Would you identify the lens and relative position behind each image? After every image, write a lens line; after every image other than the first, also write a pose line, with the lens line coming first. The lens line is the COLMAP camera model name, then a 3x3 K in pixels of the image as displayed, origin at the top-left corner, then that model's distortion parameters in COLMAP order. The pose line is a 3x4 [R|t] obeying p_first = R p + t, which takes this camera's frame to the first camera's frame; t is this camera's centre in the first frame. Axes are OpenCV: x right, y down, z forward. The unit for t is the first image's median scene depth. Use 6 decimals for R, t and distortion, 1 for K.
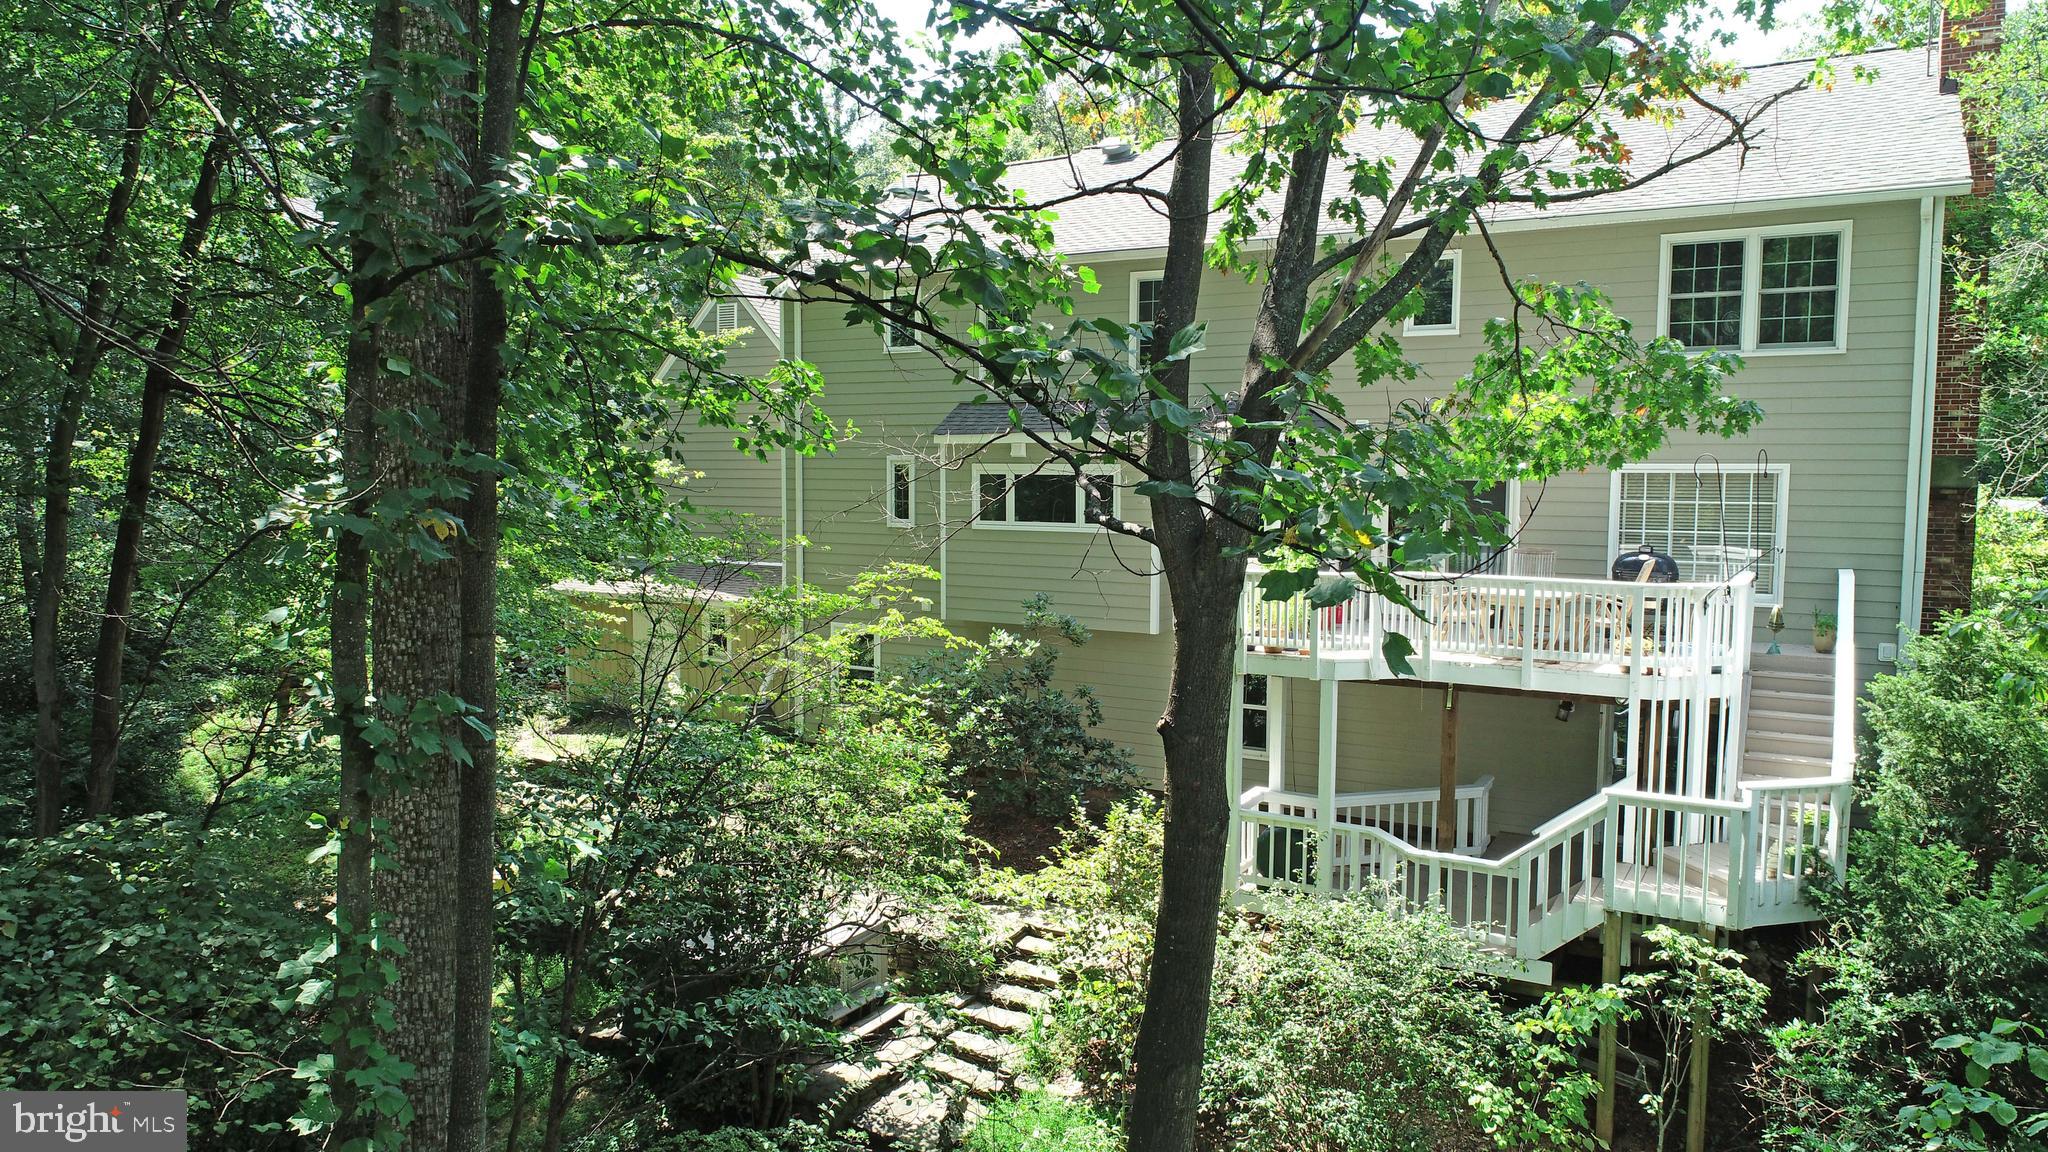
lens RADIAL K [[1380.3, 0, 1017.5], [0, 1380.3, 578.4], [0, 0, 1]] dist [-0.006392, -0.001336]
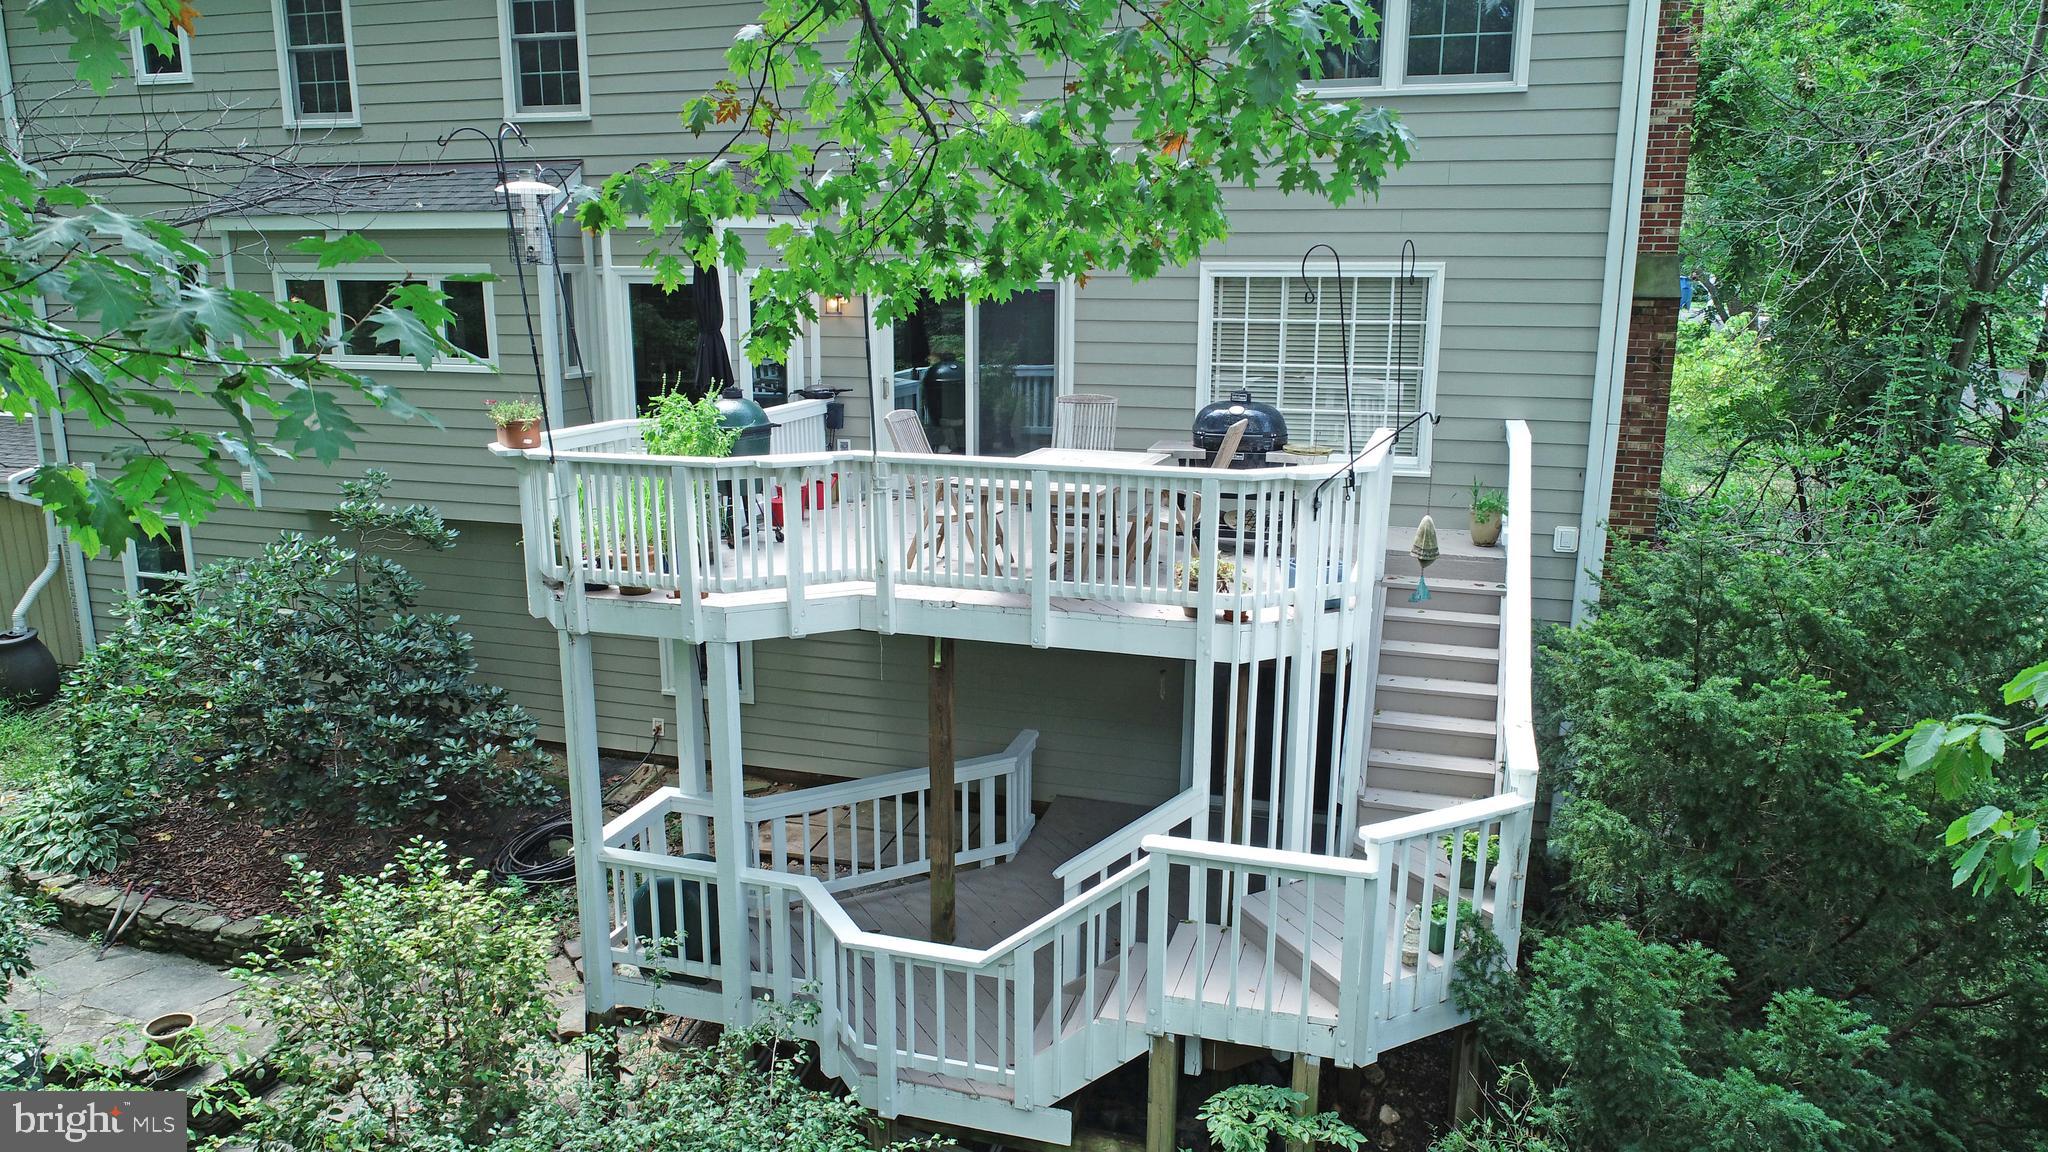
lens RADIAL K [[1380.3, 0, 1025.6], [0, 1380.3, 574.1], [0, 0, 1]] dist [-0.006392, -0.001336]
pose [[0.973690, -0.049533, 0.222428, 0.248068], [0.018326, 0.989949, 0.140231, -0.037168], [-0.227138, -0.132465, 0.964811, 0.458480]]
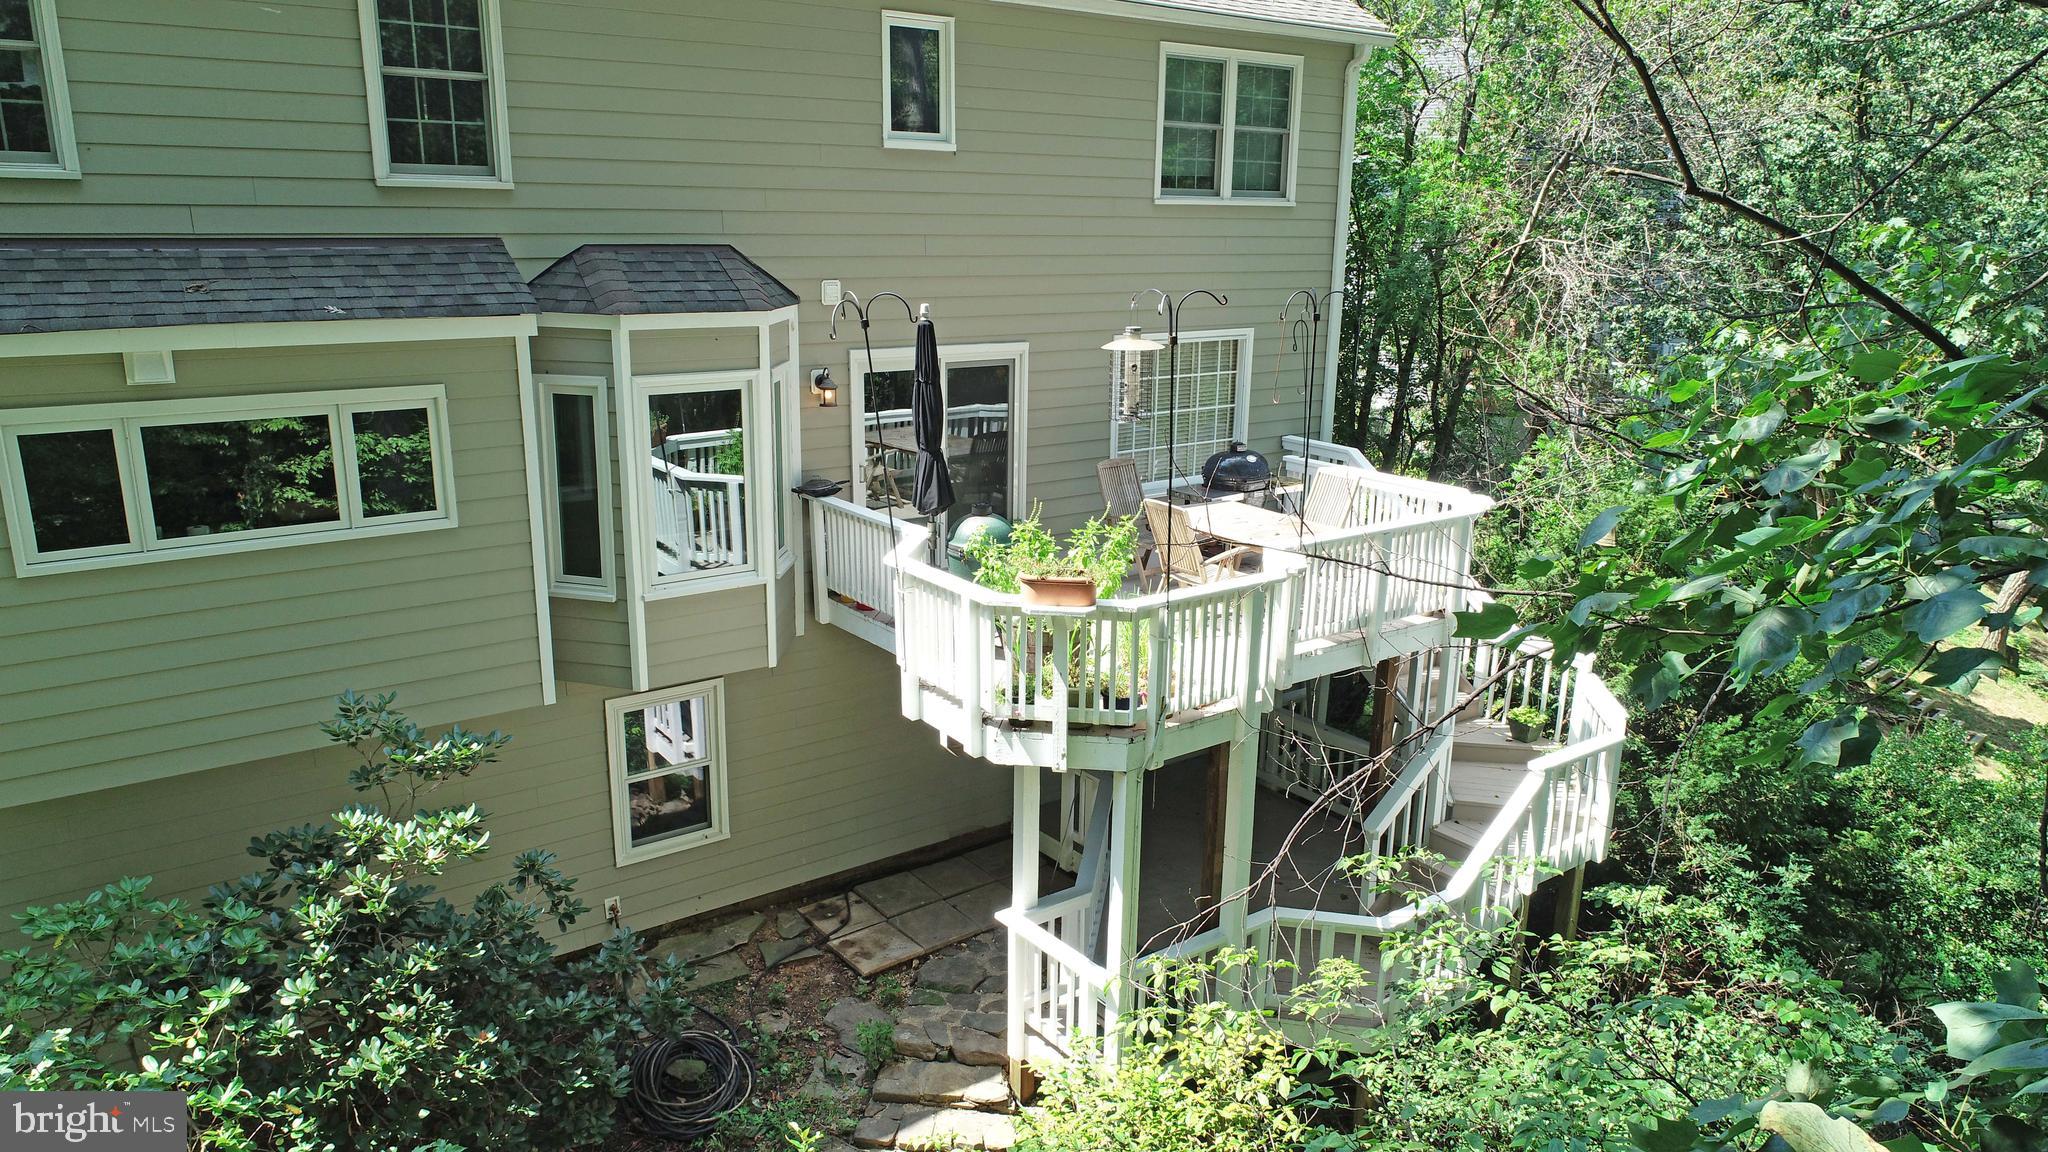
lens RADIAL K [[1380.3, 0, 1025.6], [0, 1380.3, 579.0], [0, 0, 1]] dist [-0.006392, -0.001336]
pose [[0.398426, -0.230187, 0.887846, -0.416173], [0.062511, 0.972560, 0.224098, -0.165348], [-0.915068, -0.033787, 0.401882, 0.931326]]
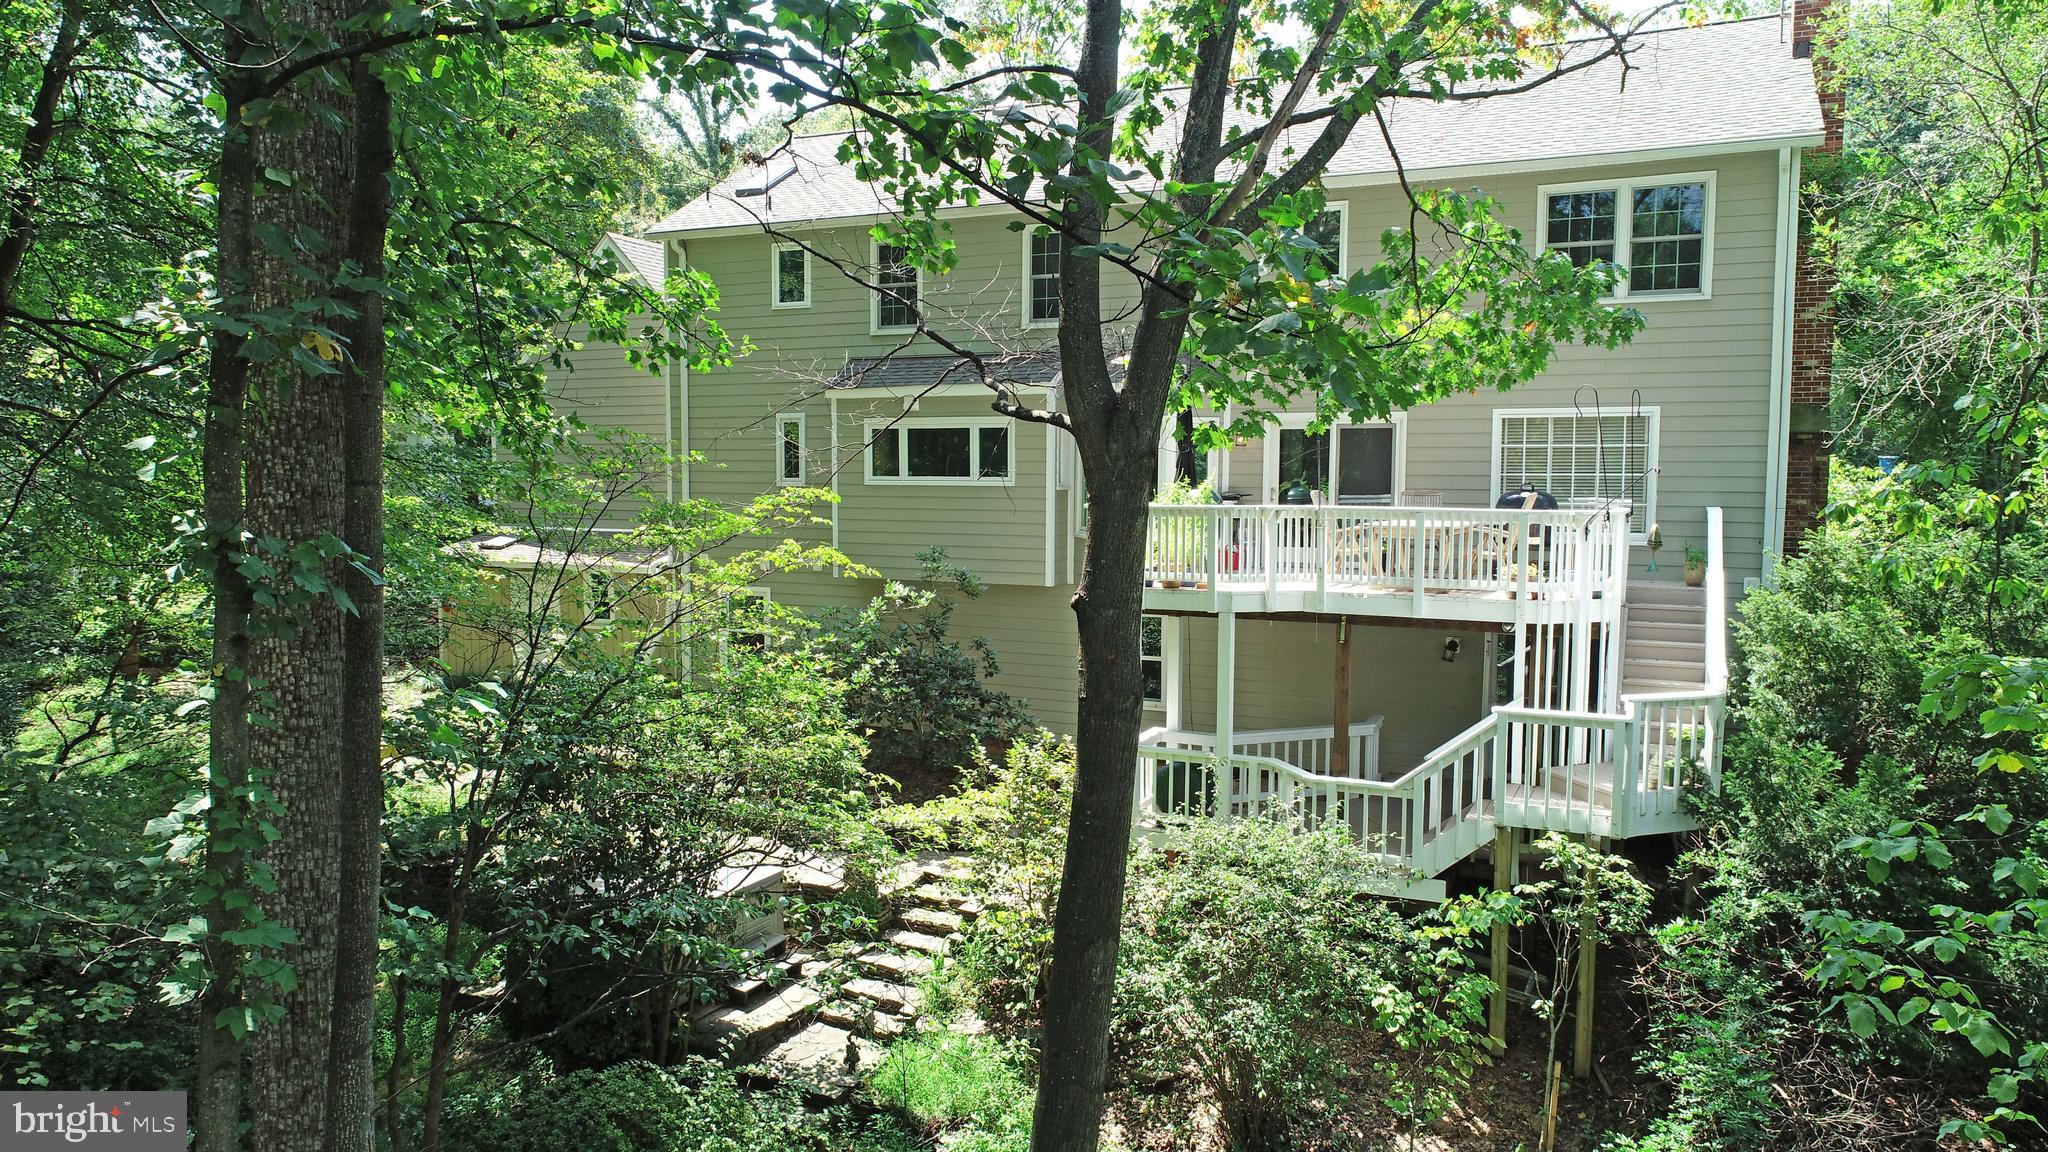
lens RADIAL K [[1380.3, 0, 1021.3], [0, 1380.3, 579.3], [0, 0, 1]] dist [-0.006392, -0.001336]
pose [[0.996143, -0.006452, 0.087507, -0.012744], [0.006809, 0.999970, -0.003777, 0.057741], [-0.087480, 0.004358, 0.996157, 0.010155]]
